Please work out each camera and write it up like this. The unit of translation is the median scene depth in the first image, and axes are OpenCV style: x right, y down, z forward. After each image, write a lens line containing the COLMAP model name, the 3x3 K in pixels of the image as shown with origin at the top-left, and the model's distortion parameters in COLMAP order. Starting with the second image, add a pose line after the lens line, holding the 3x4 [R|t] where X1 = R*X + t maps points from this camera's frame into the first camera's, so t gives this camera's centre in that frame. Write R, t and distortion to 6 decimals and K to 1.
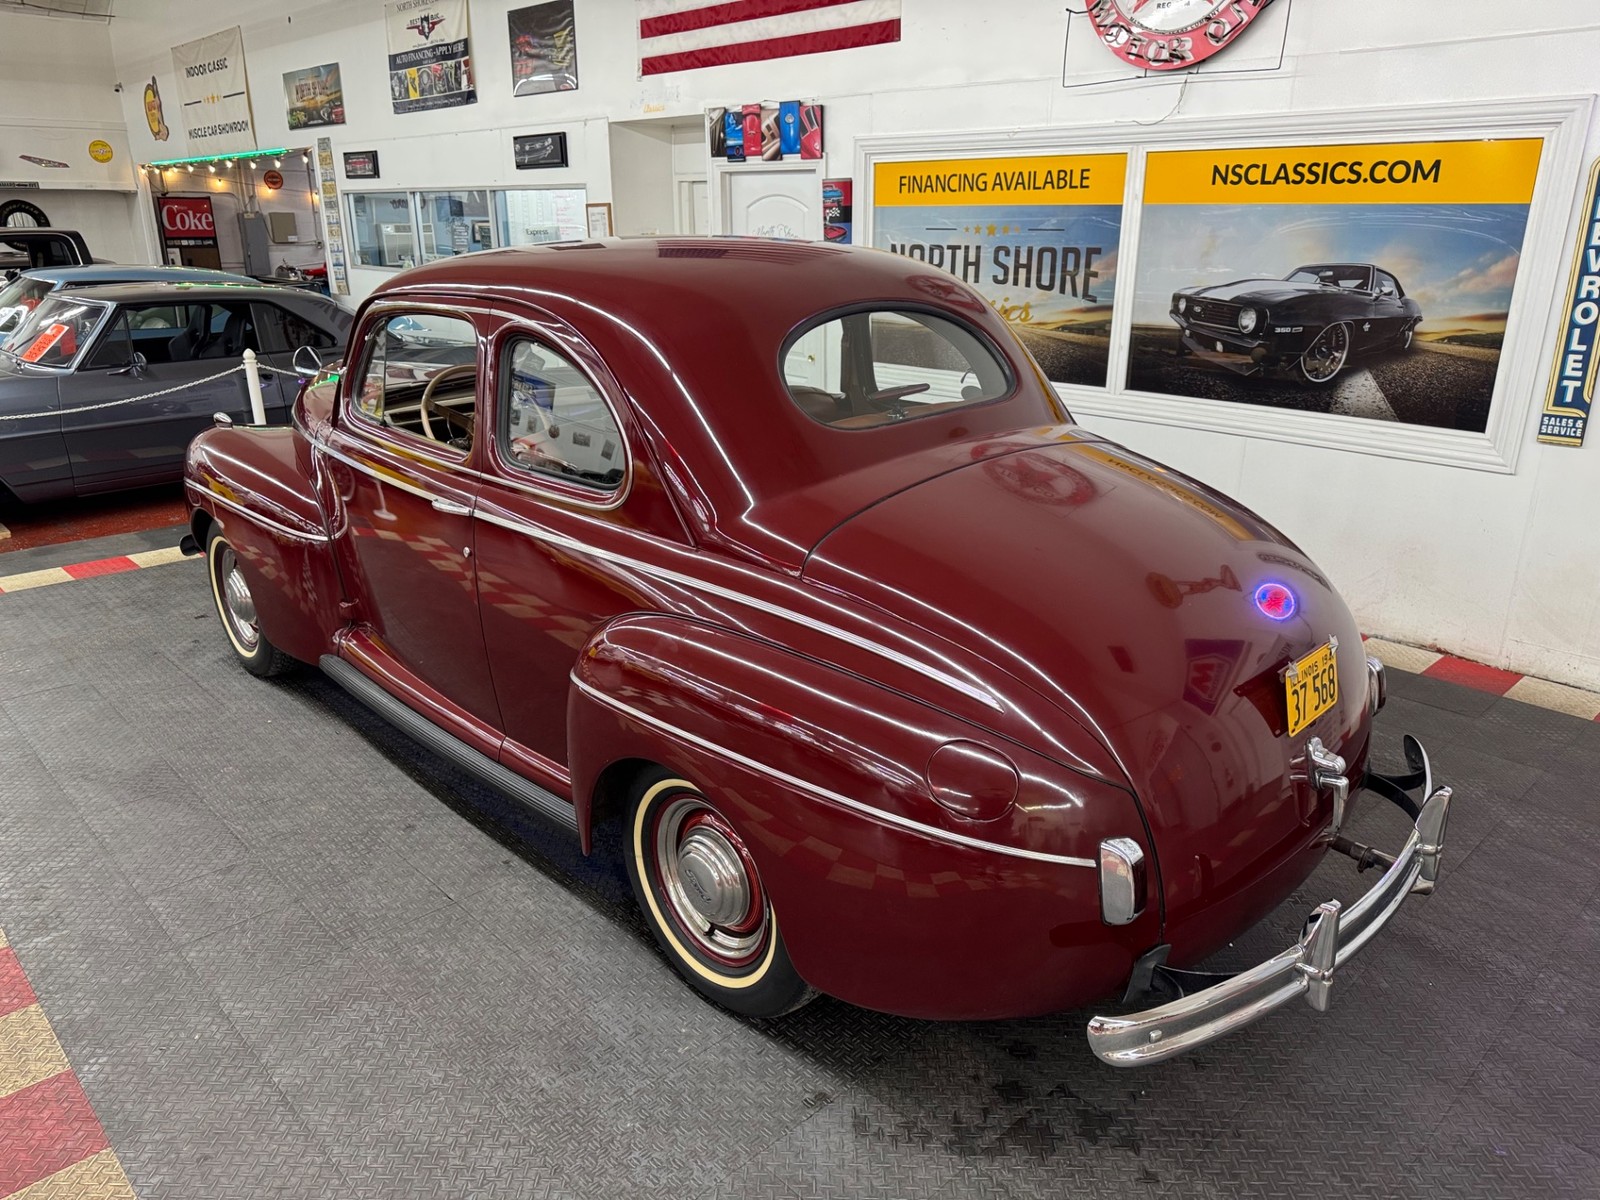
lens RADIAL K [[1134.9, 0, 787.2], [0, 1134.9, 611.2], [0, 0, 1]] dist [0.031736, -0.031536]
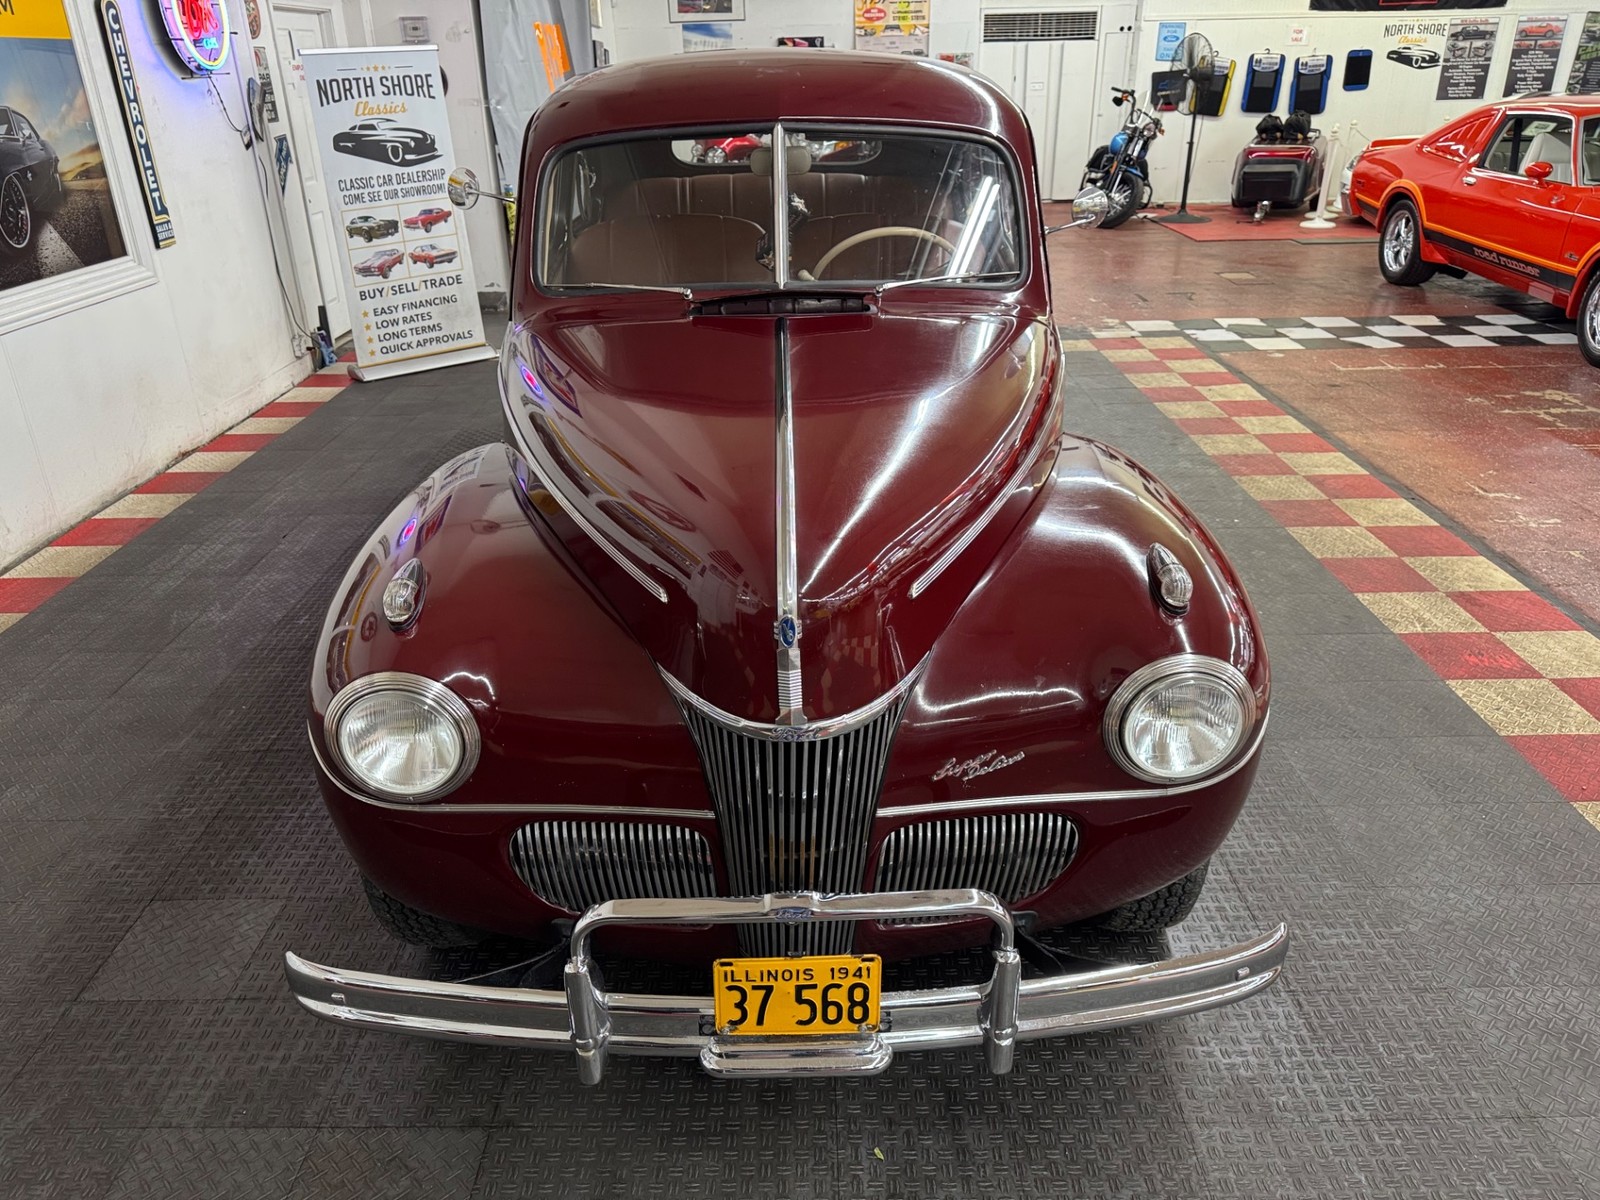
lens RADIAL K [[1134.9, 0, 804.9], [0, 1134.9, 601.1], [0, 0, 1]] dist [0.031736, -0.031536]
pose [[-0.721002, -0.289967, 0.629345, -0.540299], [0.238974, 0.748460, 0.618627, -0.352604], [-0.650421, 0.596429, -0.470346, 1.049081]]
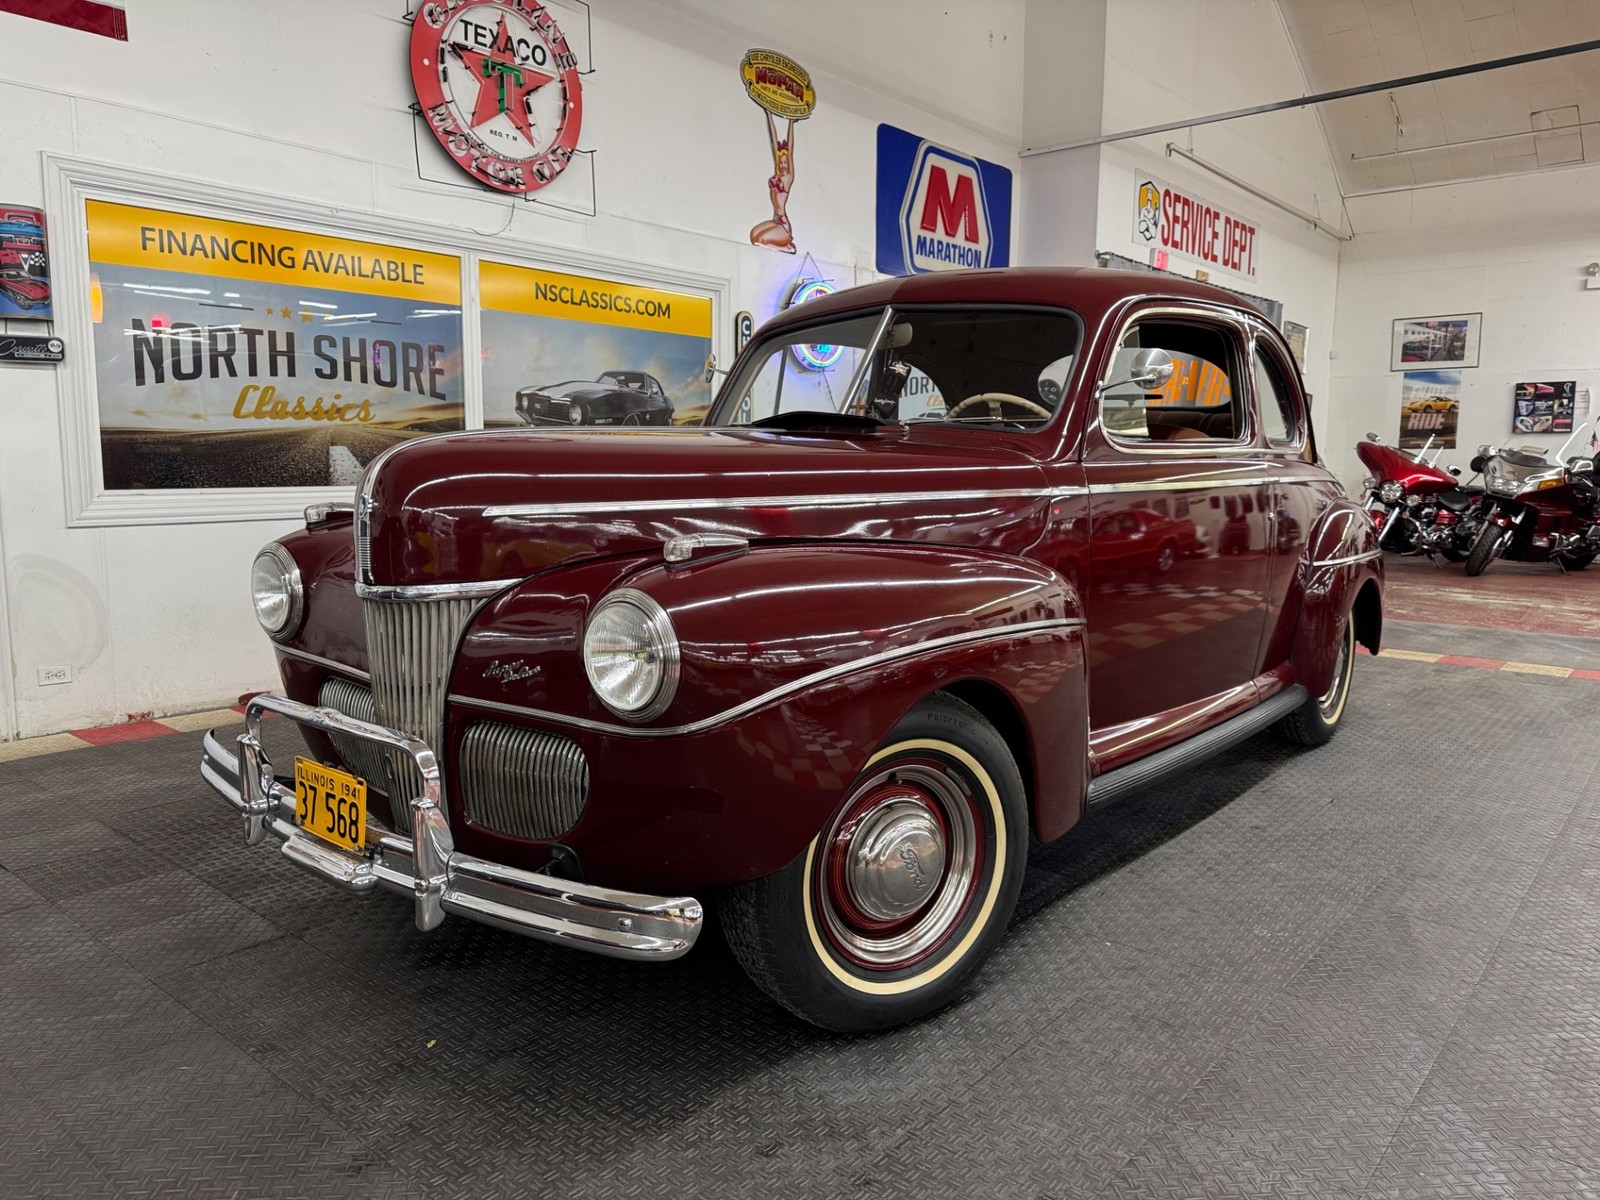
lens RADIAL K [[1134.9, 0, 800.1], [0, 1134.9, 612.3], [0, 0, 1]] dist [0.031736, -0.031536]
pose [[-0.103869, -0.142122, 0.984384, -0.755184], [0.317349, 0.933268, 0.168227, -0.169628], [-0.942603, 0.329867, -0.051835, 0.828899]]
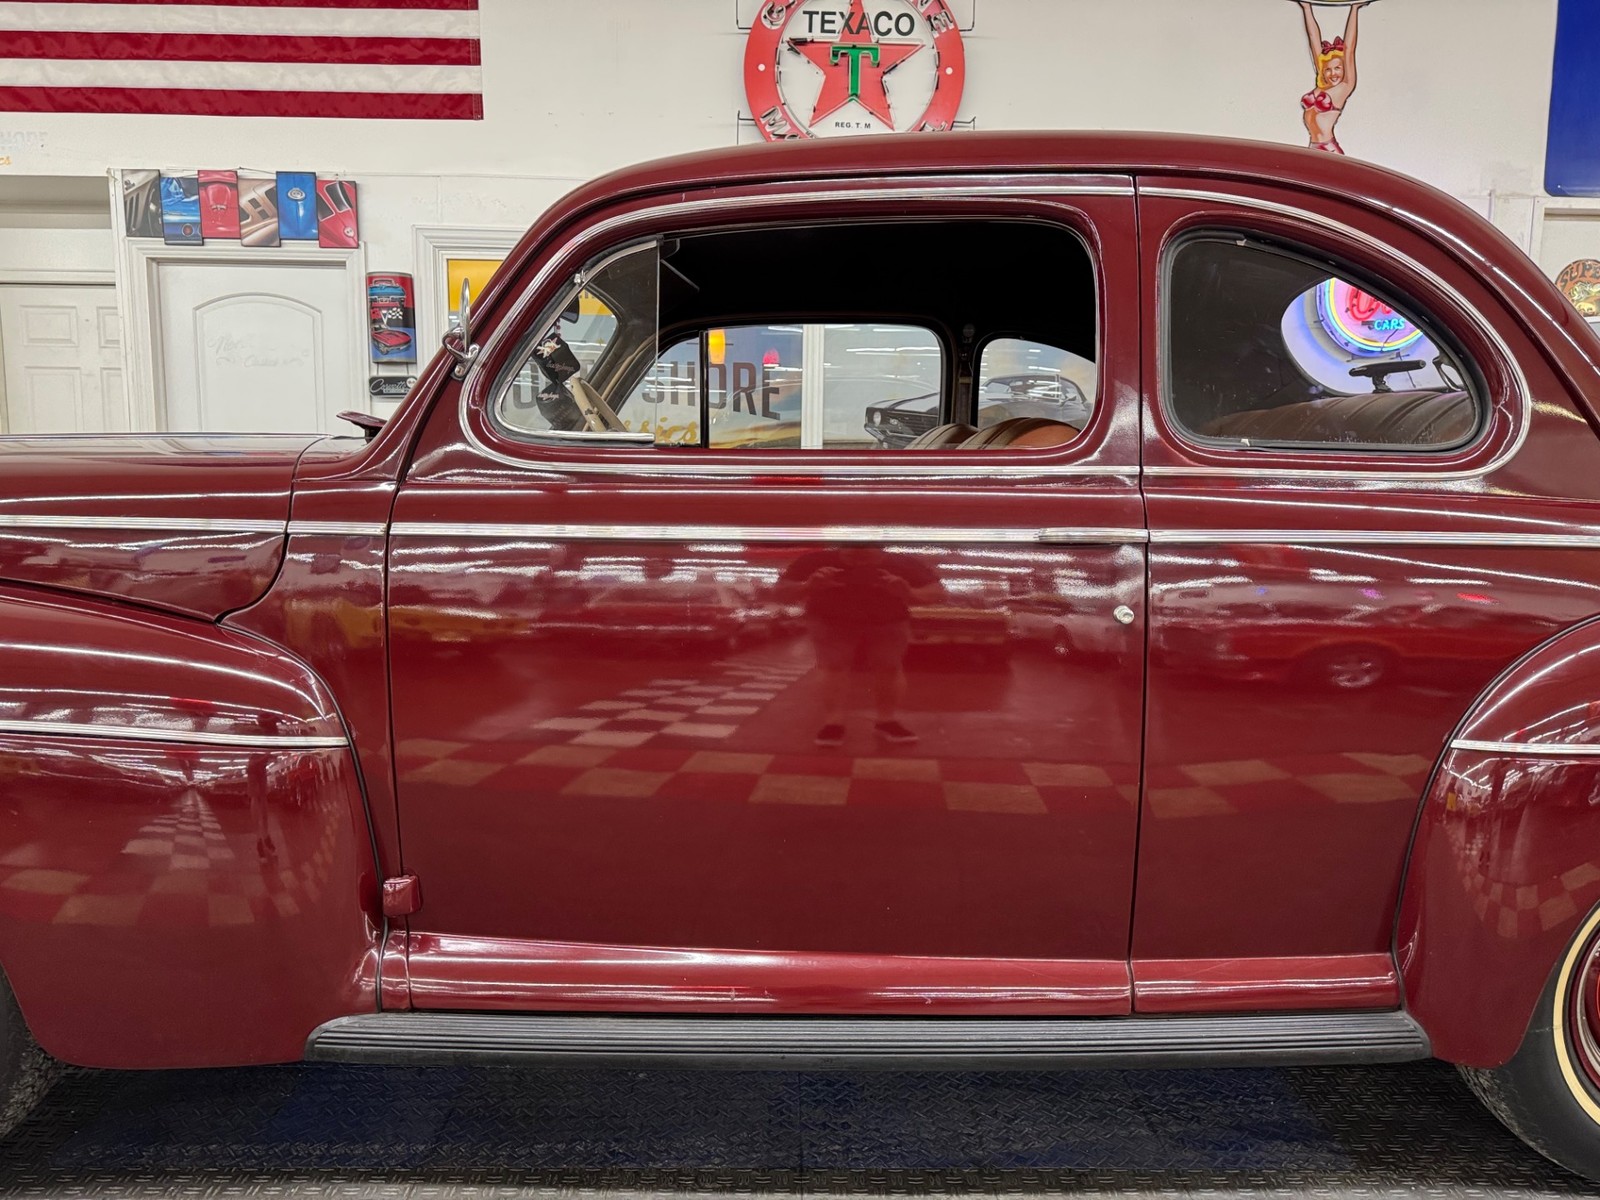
lens RADIAL K [[1134.9, 0, 805.1], [0, 1134.9, 619.8], [0, 0, 1]] dist [0.031736, -0.031536]
pose [[0.678543, -0.091371, 0.728856, -0.413294], [0.230877, 0.968477, -0.093530, -0.019128], [-0.697334, 0.231740, 0.678249, 0.393198]]
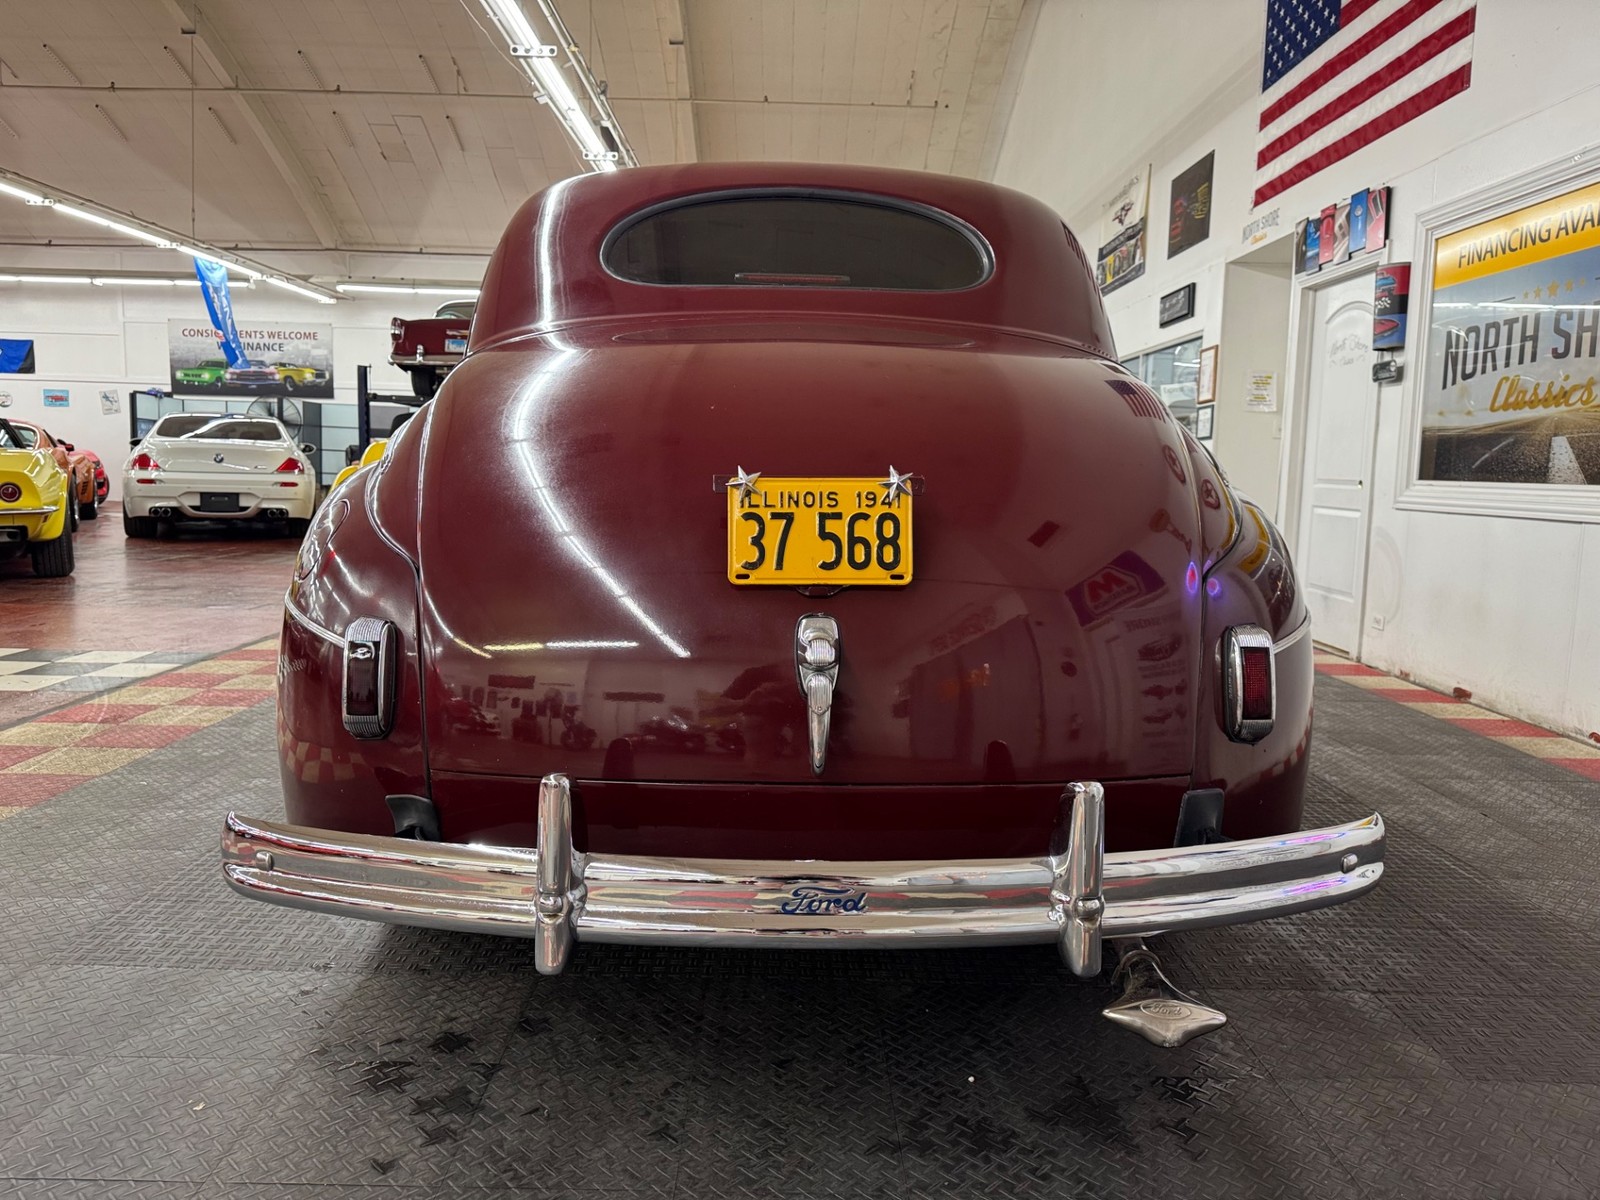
lens RADIAL K [[1134.9, 0, 787.7], [0, 1134.9, 591.6], [0, 0, 1]] dist [0.031736, -0.031536]
pose [[0.727839, 0.094036, -0.679270, 0.361709], [-0.249781, 0.958860, -0.134899, 0.077708], [0.638639, 0.267853, 0.721384, 0.223139]]
